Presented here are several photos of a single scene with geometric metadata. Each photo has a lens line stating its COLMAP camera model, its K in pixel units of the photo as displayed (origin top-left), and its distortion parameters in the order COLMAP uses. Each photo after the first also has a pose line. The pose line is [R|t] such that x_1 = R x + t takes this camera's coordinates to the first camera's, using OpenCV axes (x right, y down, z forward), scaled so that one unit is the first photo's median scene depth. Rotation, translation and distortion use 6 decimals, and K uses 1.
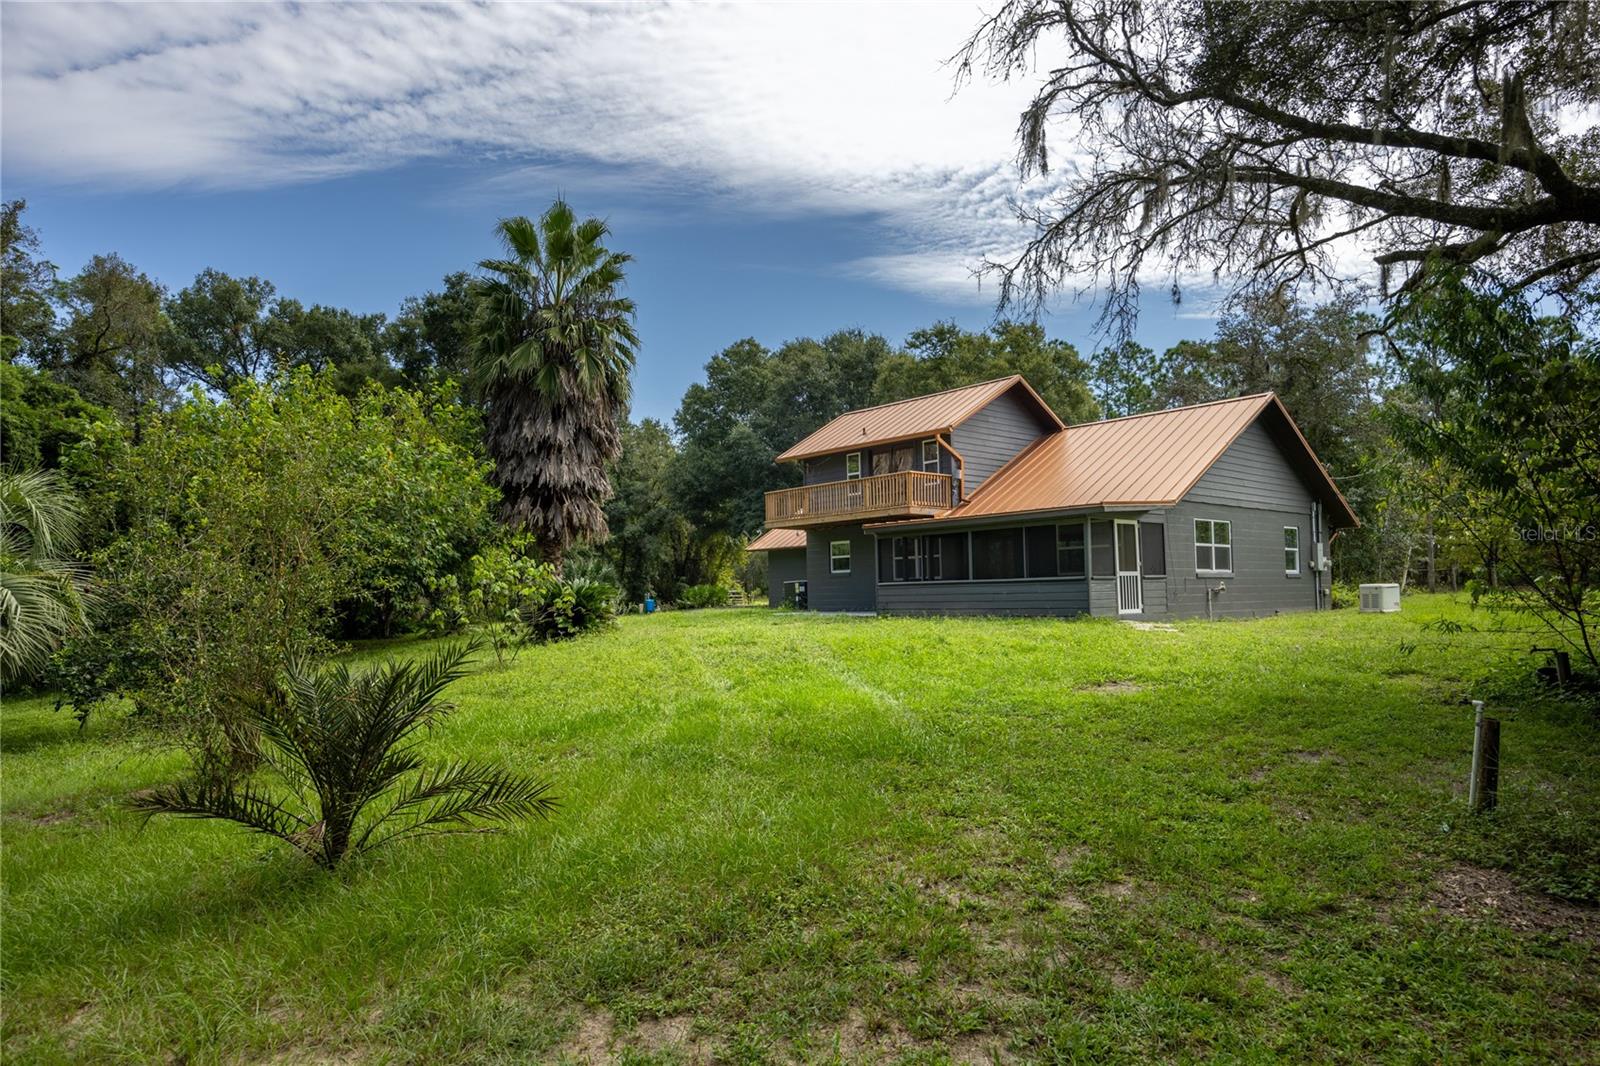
lens RADIAL K [[924.0, 0, 800.0], [0, 924.0, 533.0], [0, 0, 1]] dist [-0.011102, -0.000181]
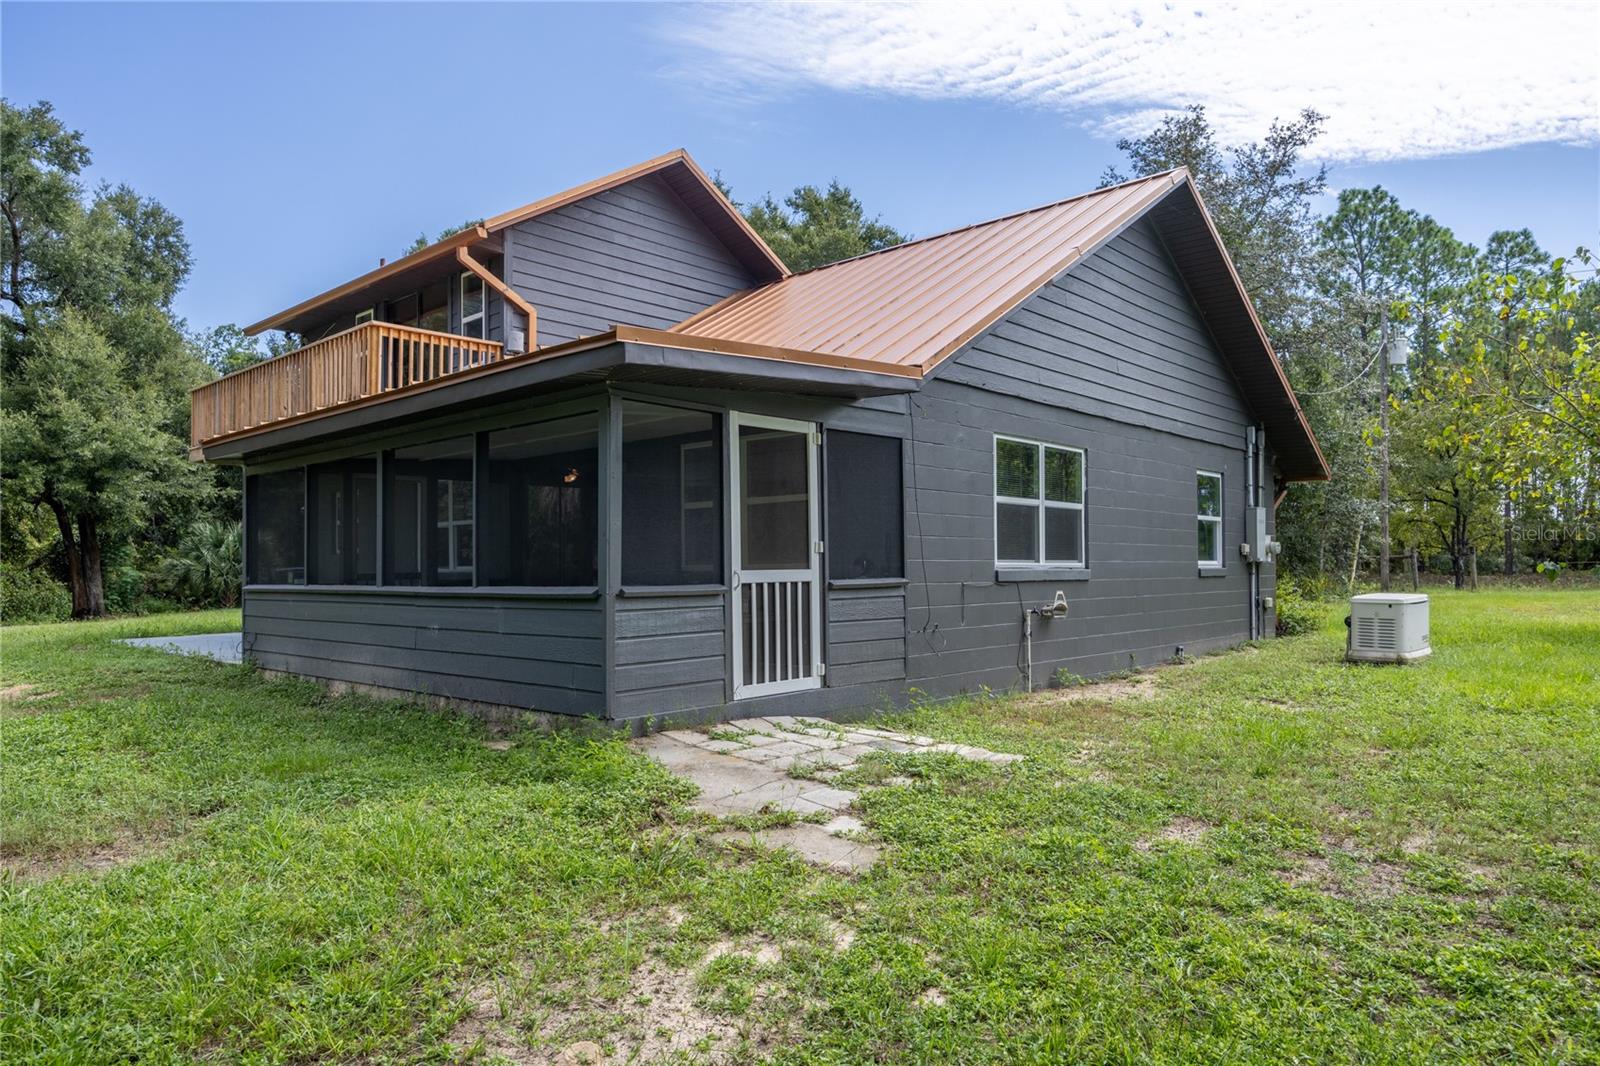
lens RADIAL K [[1012.2, 0, 800.0], [0, 1012.2, 533.0], [0, 0, 1]] dist [-0.013259, -0.000166]
pose [[0.991360, 0.011077, 0.130704, 0.279079], [-0.014609, 0.999553, 0.026095, 0.016391], [-0.130357, -0.027779, 0.991078, 0.558262]]
